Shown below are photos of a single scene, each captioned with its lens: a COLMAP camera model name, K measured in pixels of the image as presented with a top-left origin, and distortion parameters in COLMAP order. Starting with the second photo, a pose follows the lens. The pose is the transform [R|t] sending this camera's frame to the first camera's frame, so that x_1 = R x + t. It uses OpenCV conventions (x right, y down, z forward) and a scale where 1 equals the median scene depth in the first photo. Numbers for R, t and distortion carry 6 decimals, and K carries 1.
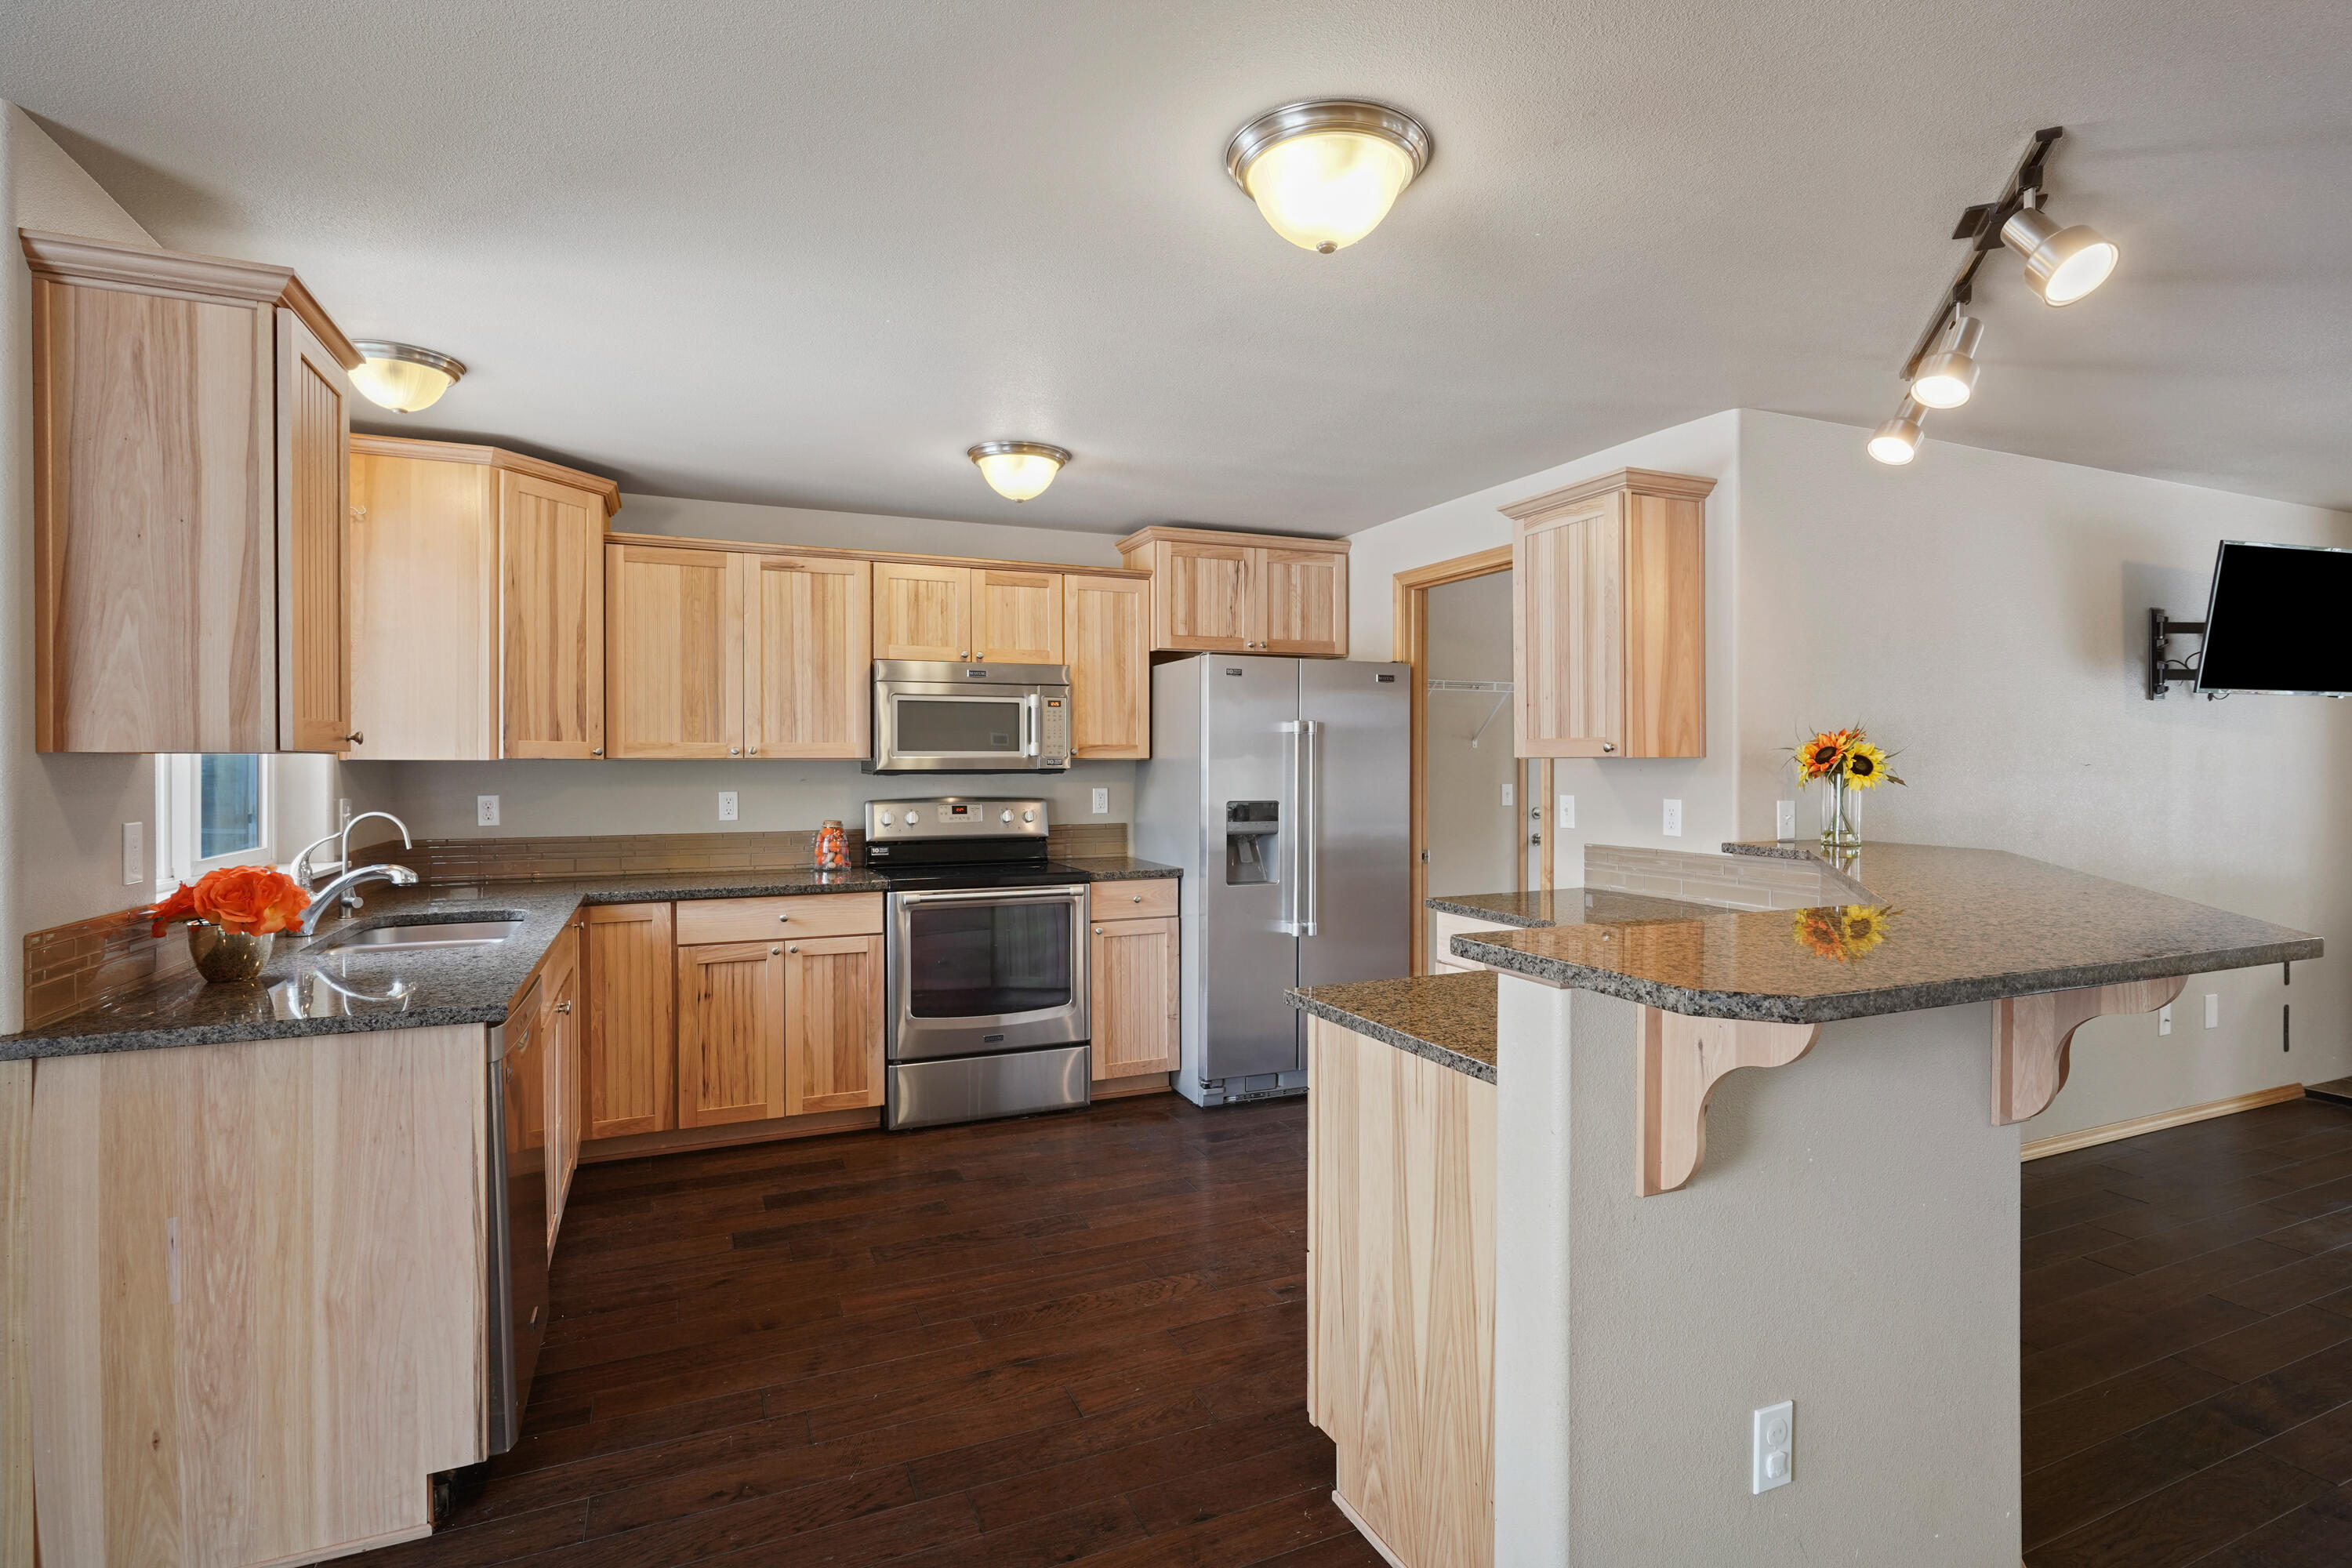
lens RADIAL K [[1128.7, 0, 1181.0], [0, 1128.7, 784.7], [0, 0, 1]] dist [-0.002884, 0.000894]
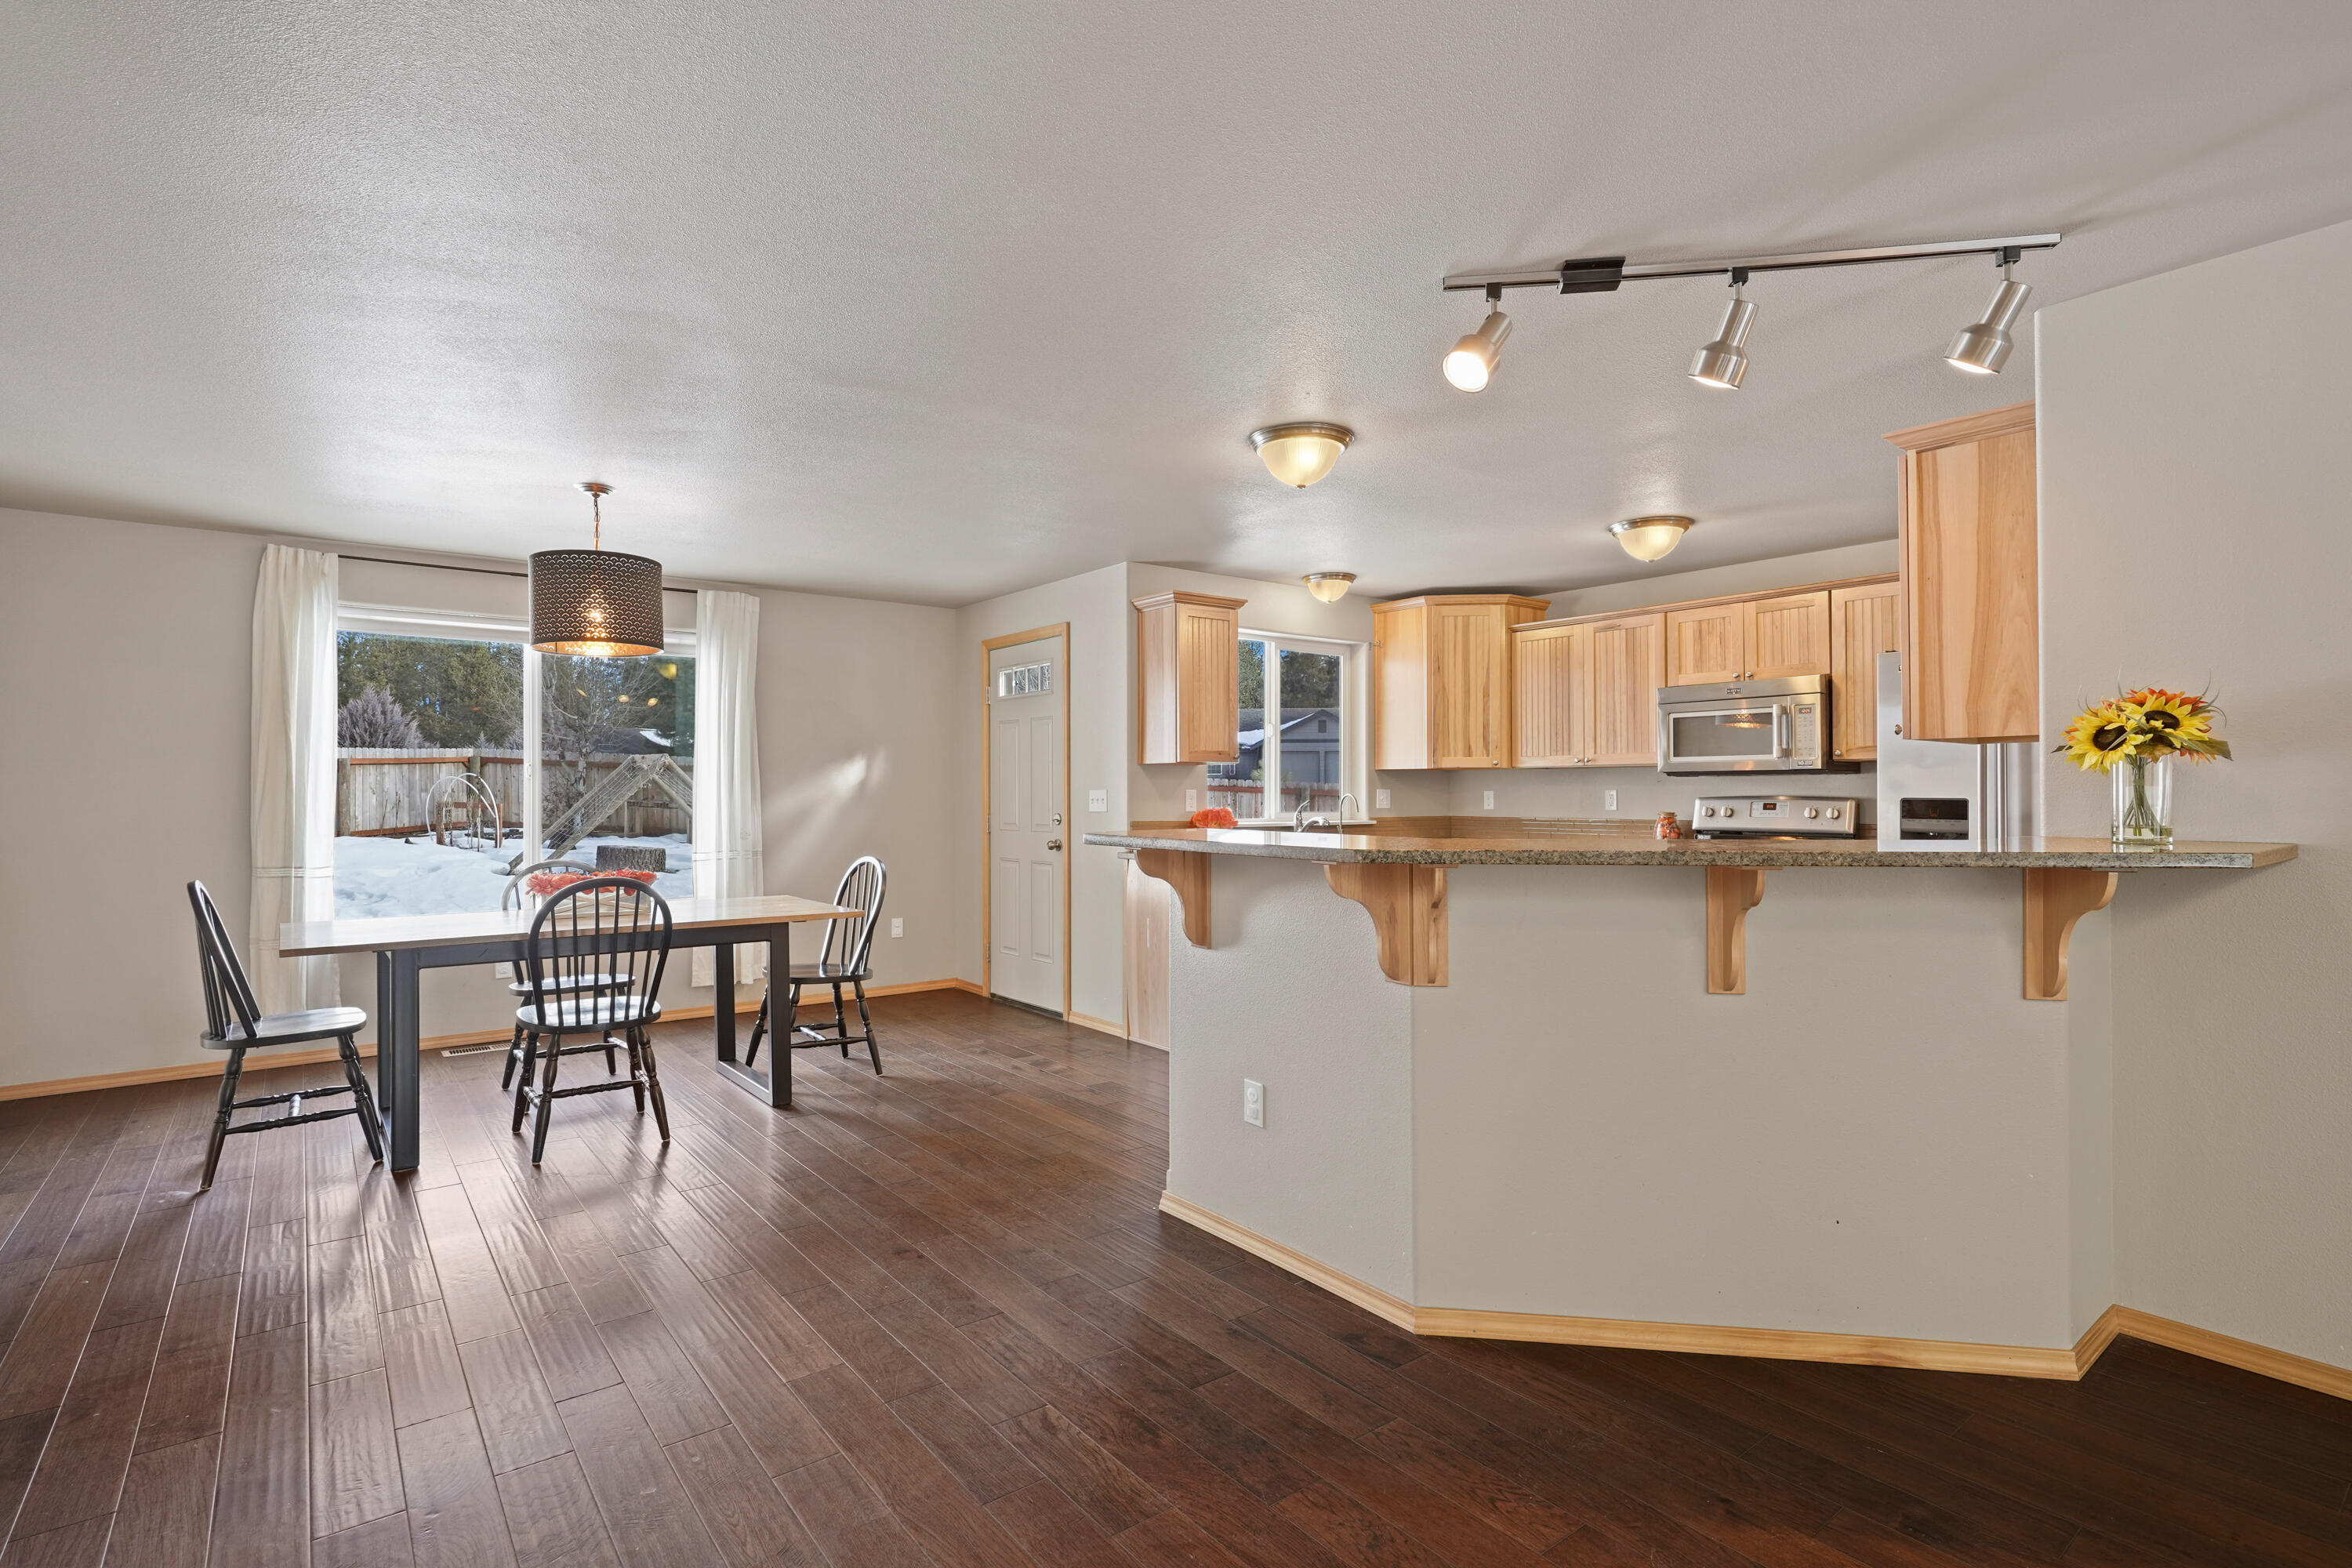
lens RADIAL K [[1128.7, 0, 1181.0], [0, 1128.7, 784.7], [0, 0, 1]] dist [-0.002884, 0.000894]
pose [[0.248034, -0.006614, -0.968729, 0.873313], [-0.017541, 0.999782, -0.011317, 0.026255], [0.968593, 0.019799, 0.247864, 0.144959]]
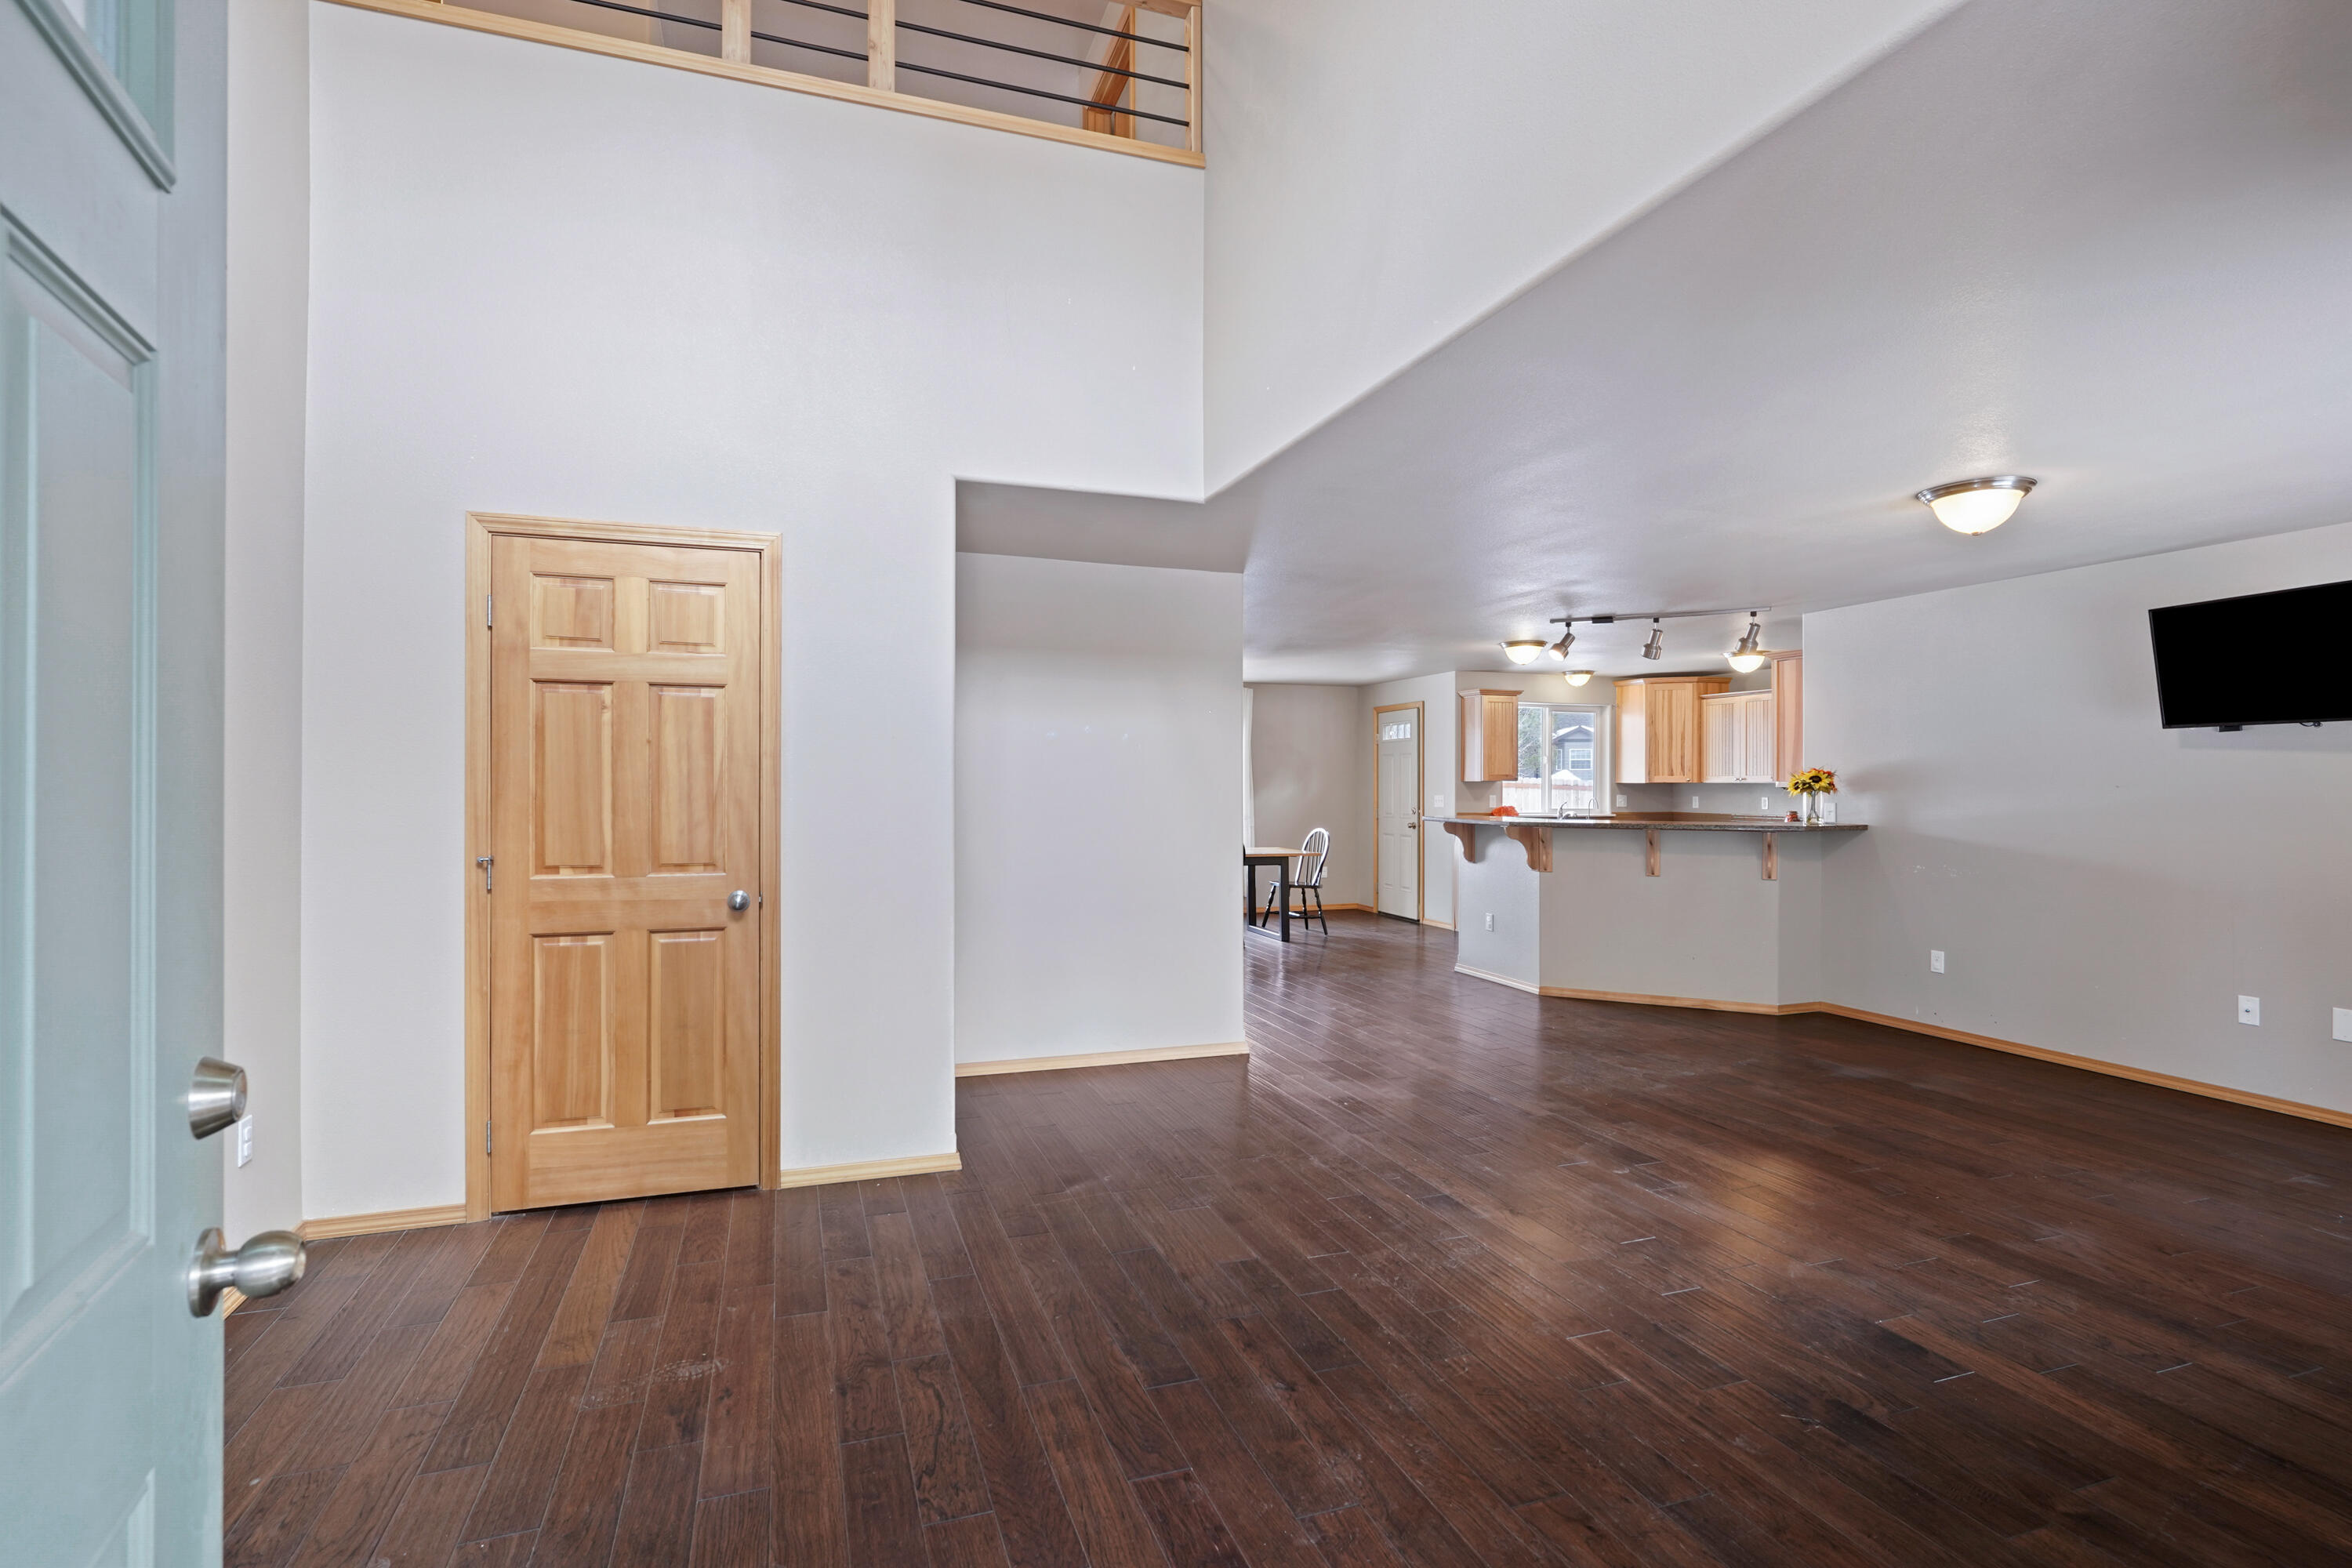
lens RADIAL K [[1128.7, 0, 1181.0], [0, 1128.7, 784.7], [0, 0, 1]] dist [-0.002884, 0.000894]
pose [[-0.074151, 0.000469, -0.997247, 2.054763], [-0.020935, 0.999779, 0.002027, 0.001453], [0.997027, 0.021028, -0.074125, 0.002441]]
